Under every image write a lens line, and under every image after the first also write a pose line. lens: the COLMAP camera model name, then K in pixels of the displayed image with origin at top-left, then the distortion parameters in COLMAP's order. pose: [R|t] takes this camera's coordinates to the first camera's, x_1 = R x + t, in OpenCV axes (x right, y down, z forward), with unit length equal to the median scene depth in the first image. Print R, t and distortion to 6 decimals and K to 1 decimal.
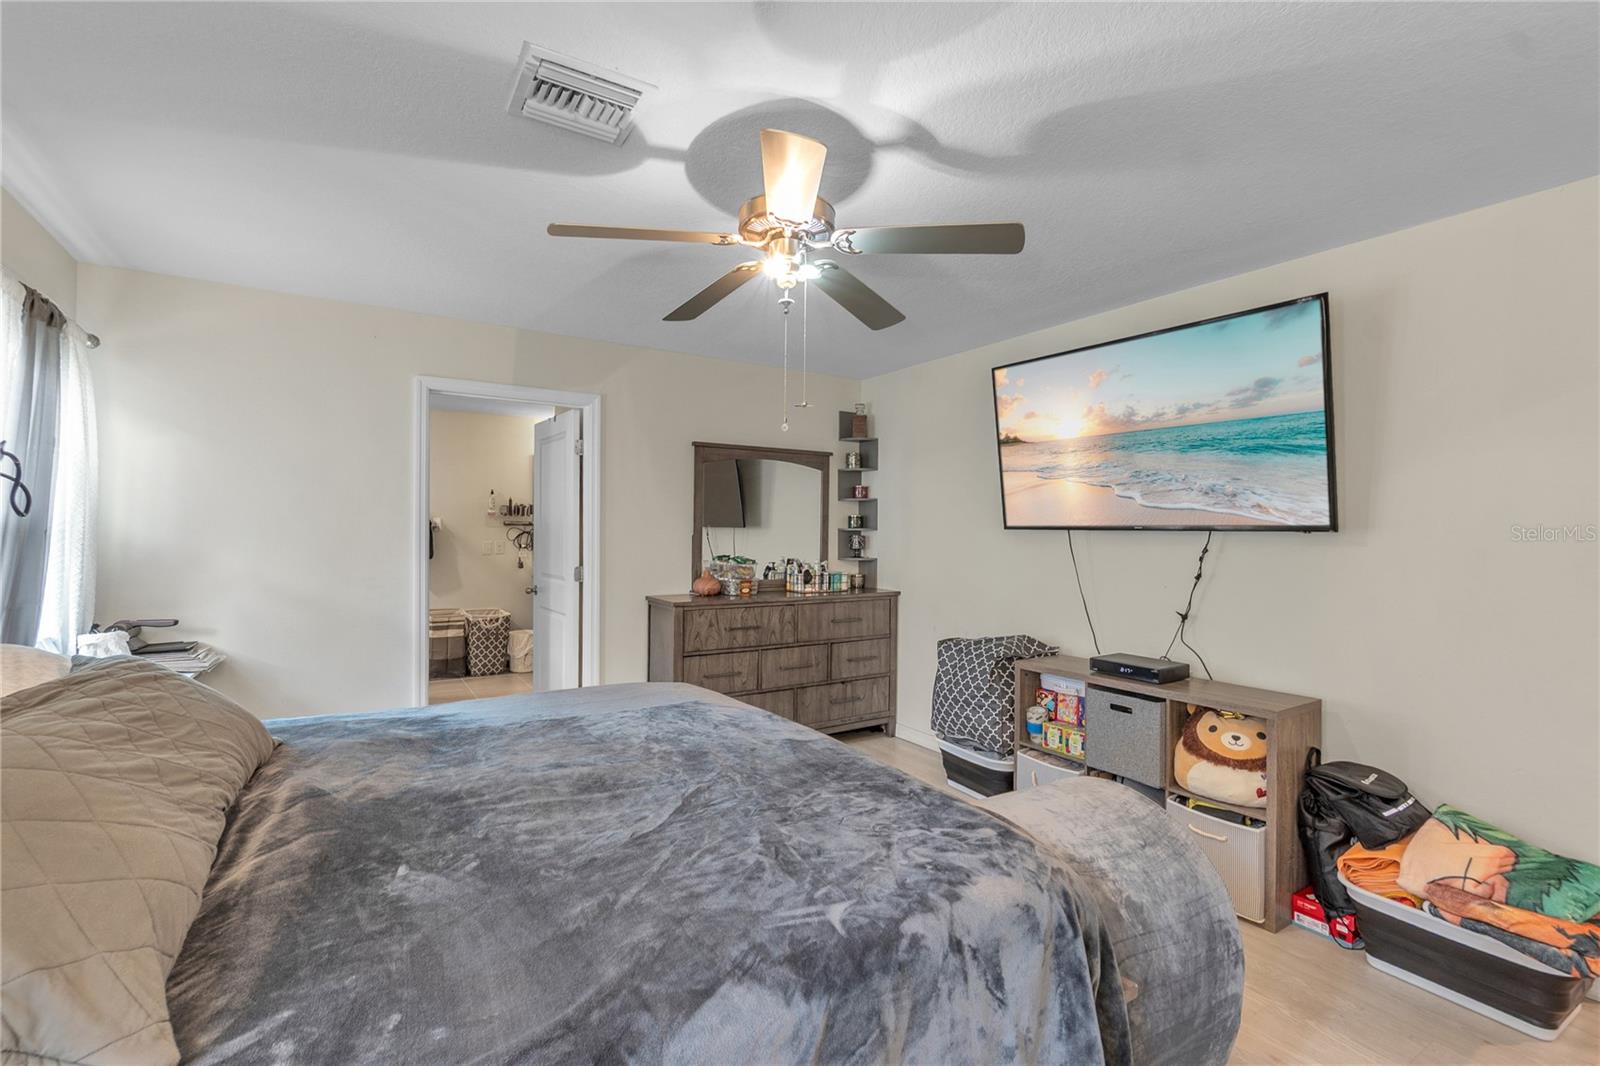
lens RADIAL K [[698.2, 0, 792.4], [0, 698.2, 525.5], [0, 0, 1]] dist [-0.004512, 0.000039]
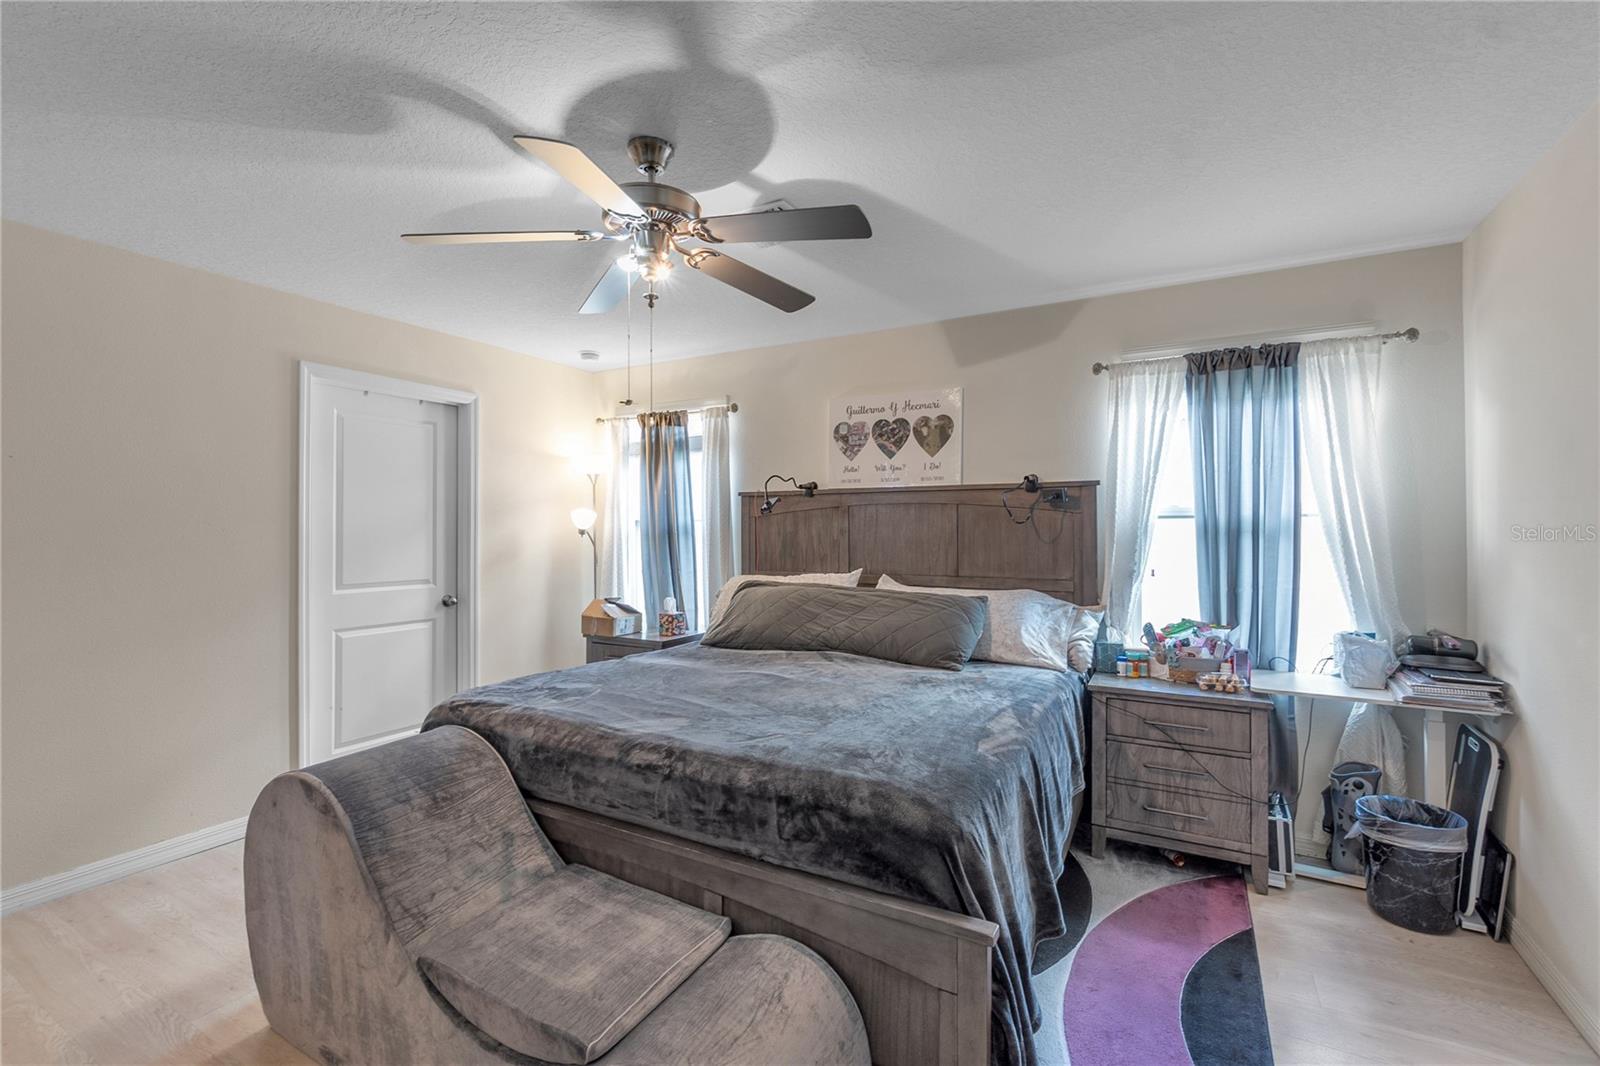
lens RADIAL K [[698.2, 0, 800.9], [0, 698.2, 536.6], [0, 0, 1]] dist [-0.004512, 0.000039]
pose [[-0.876247, -0.010370, -0.481751, 0.136414], [-0.007244, 0.999939, -0.008347, 0.018113], [0.481809, -0.003824, -0.876268, 0.968350]]
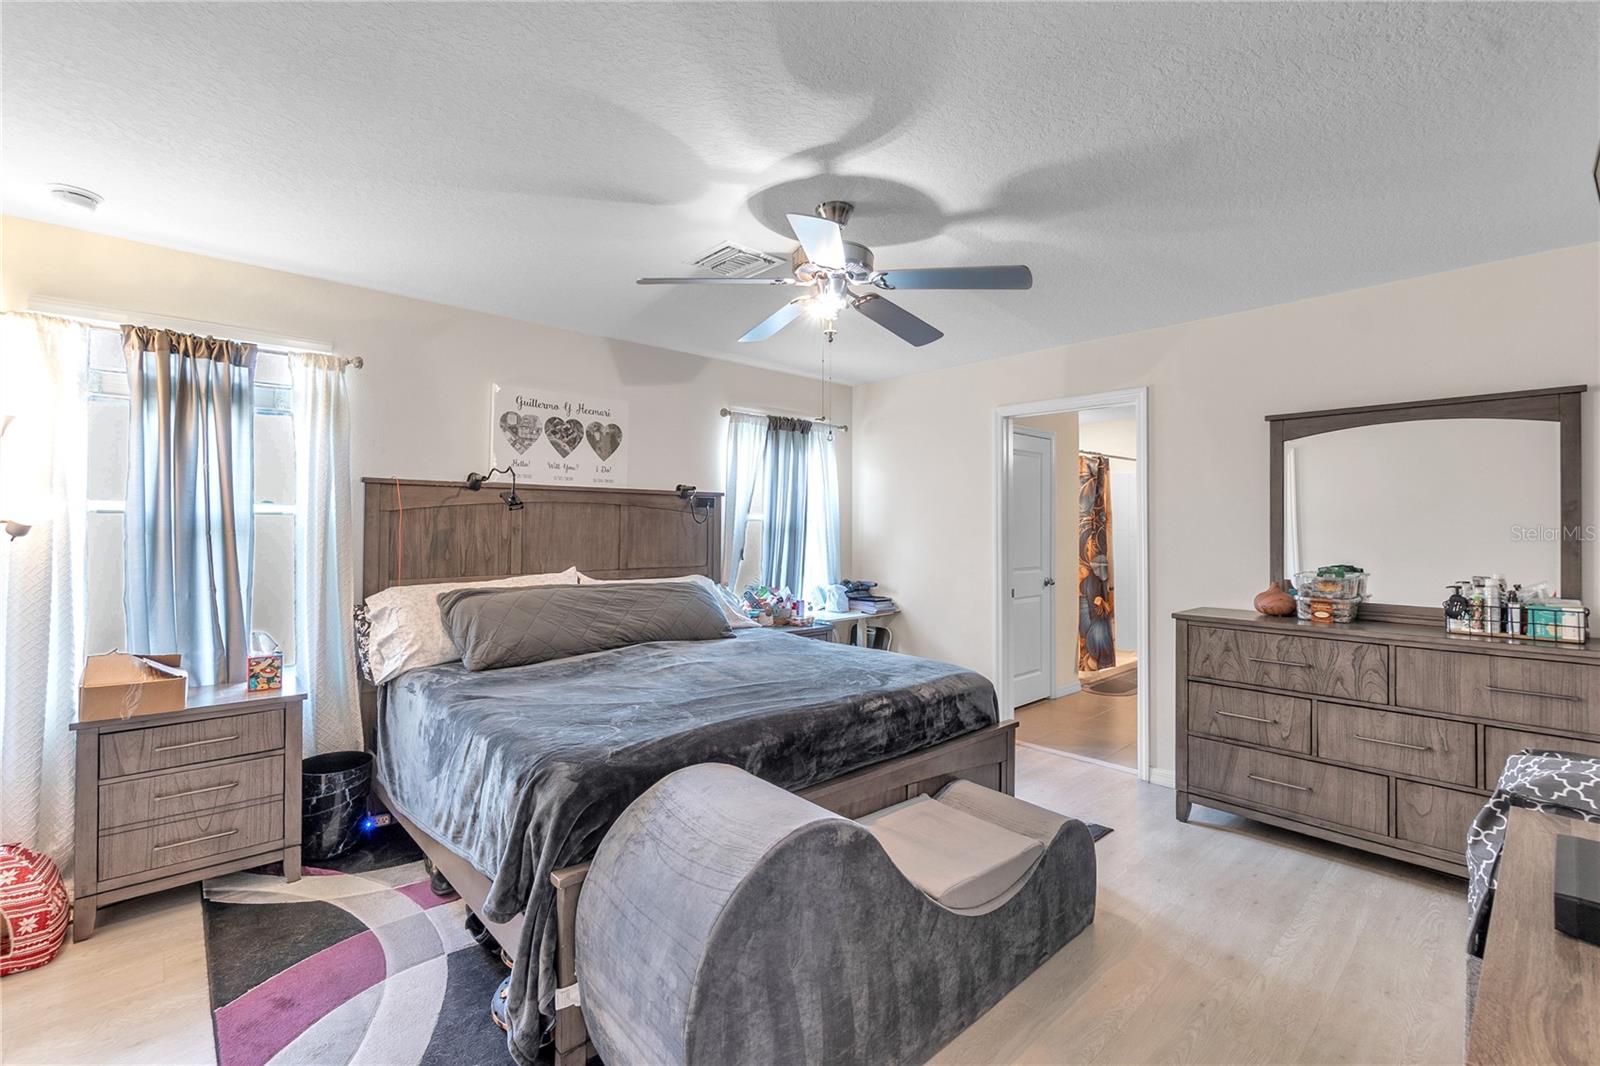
lens RADIAL K [[698.2, 0, 777.0], [0, 698.2, 526.8], [0, 0, 1]] dist [-0.004512, 0.000039]
pose [[0.164828, -0.007351, -0.986295, 0.552147], [0.003910, 0.999969, -0.006800, 0.006685], [0.986315, -0.002736, 0.164852, 0.348528]]
